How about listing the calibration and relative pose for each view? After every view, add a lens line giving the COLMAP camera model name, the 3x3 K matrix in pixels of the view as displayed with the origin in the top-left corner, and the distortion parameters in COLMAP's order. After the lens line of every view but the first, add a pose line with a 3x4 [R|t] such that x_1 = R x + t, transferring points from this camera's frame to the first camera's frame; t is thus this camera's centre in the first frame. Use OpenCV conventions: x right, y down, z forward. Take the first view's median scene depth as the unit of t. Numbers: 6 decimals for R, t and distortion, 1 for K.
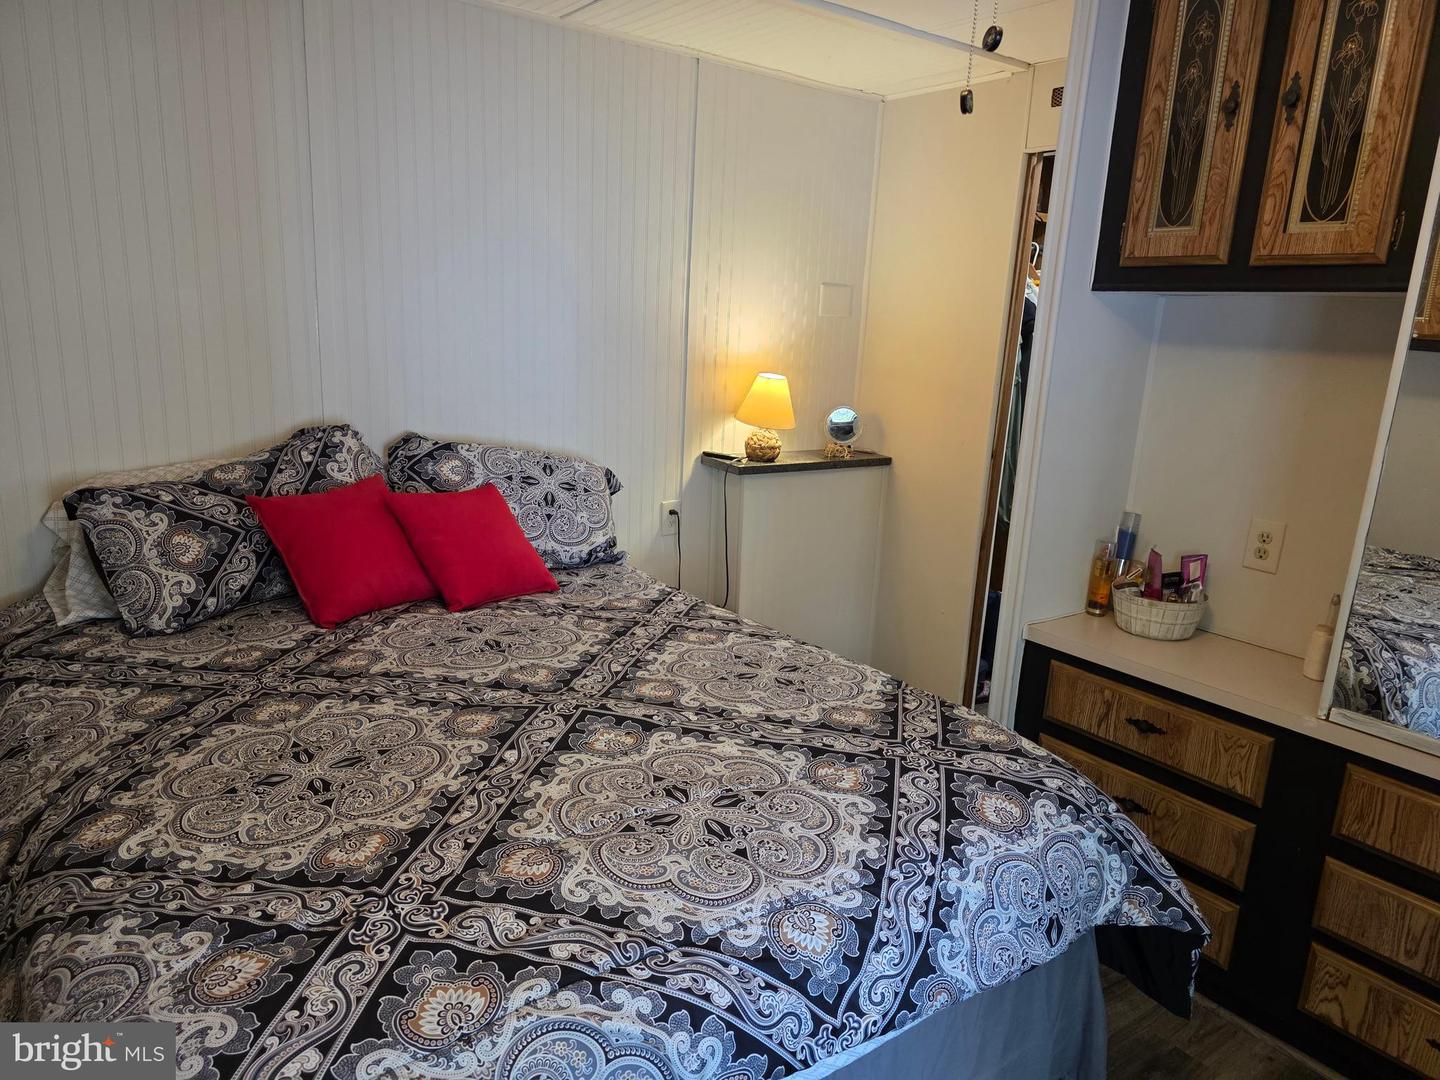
lens RADIAL K [[977.4, 0, 725.0], [0, 977.4, 538.5], [0, 0, 1]] dist [0.053309, -0.046833]
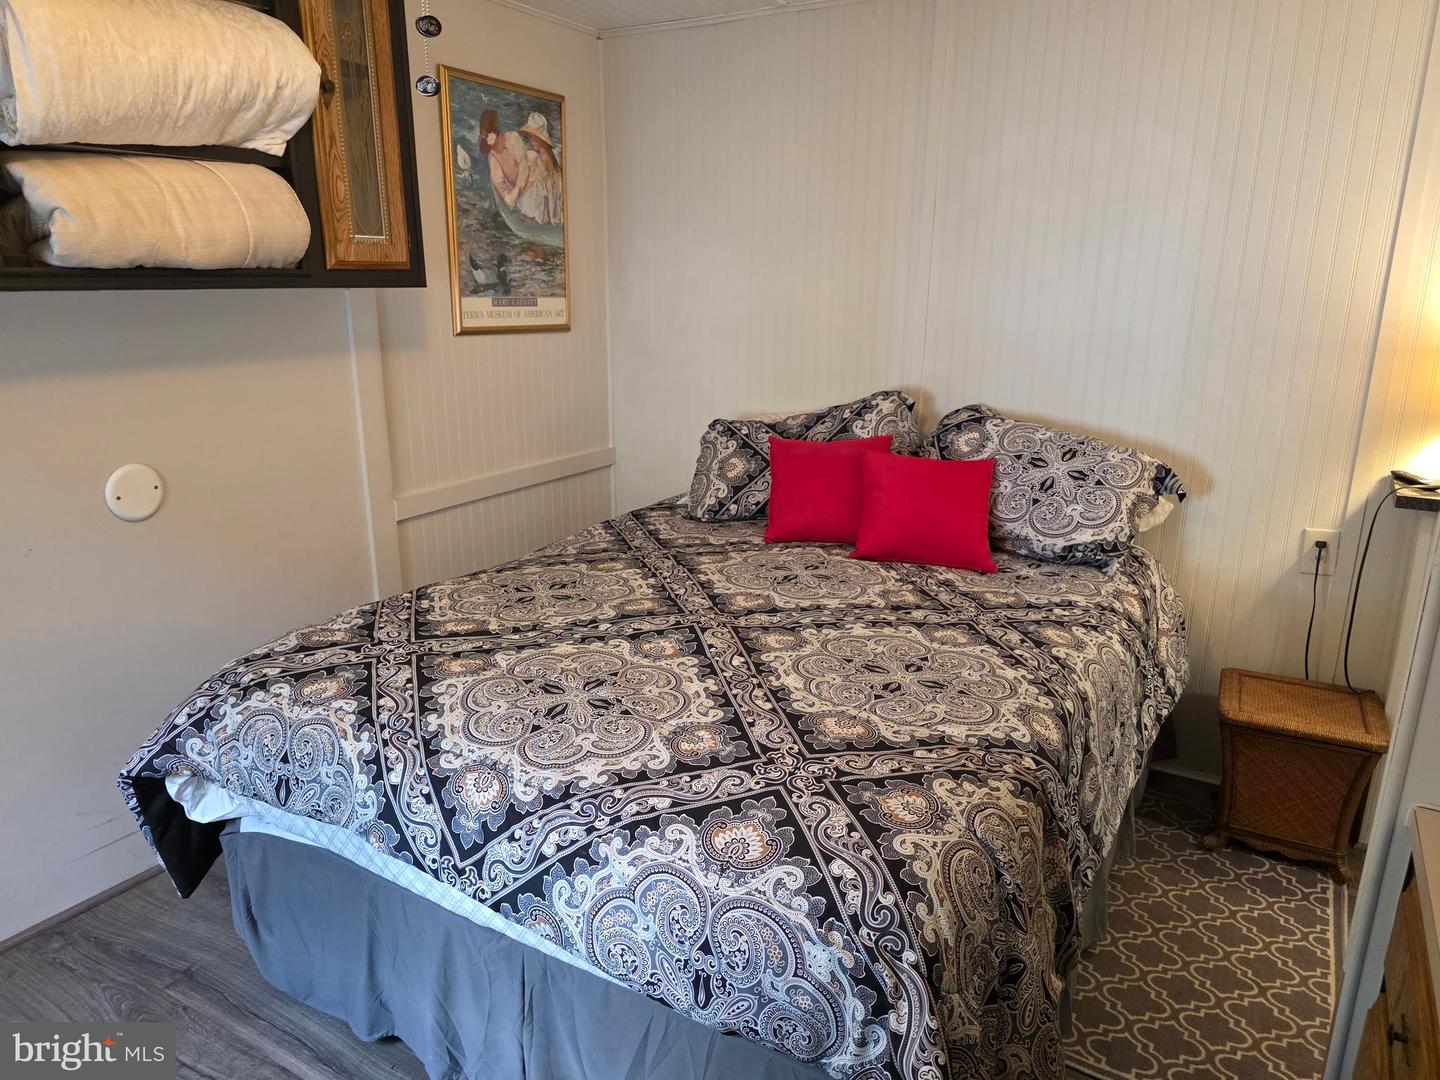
lens RADIAL K [[985.6, 0, 700.1], [0, 985.6, 543.8], [0, 0, 1]] dist [0.059805, -0.057381]
pose [[0.369757, 0.198447, -0.907689, 0.933825], [-0.192852, 0.972041, 0.133956, -0.078763], [0.908894, 0.125518, 0.397690, 0.557670]]
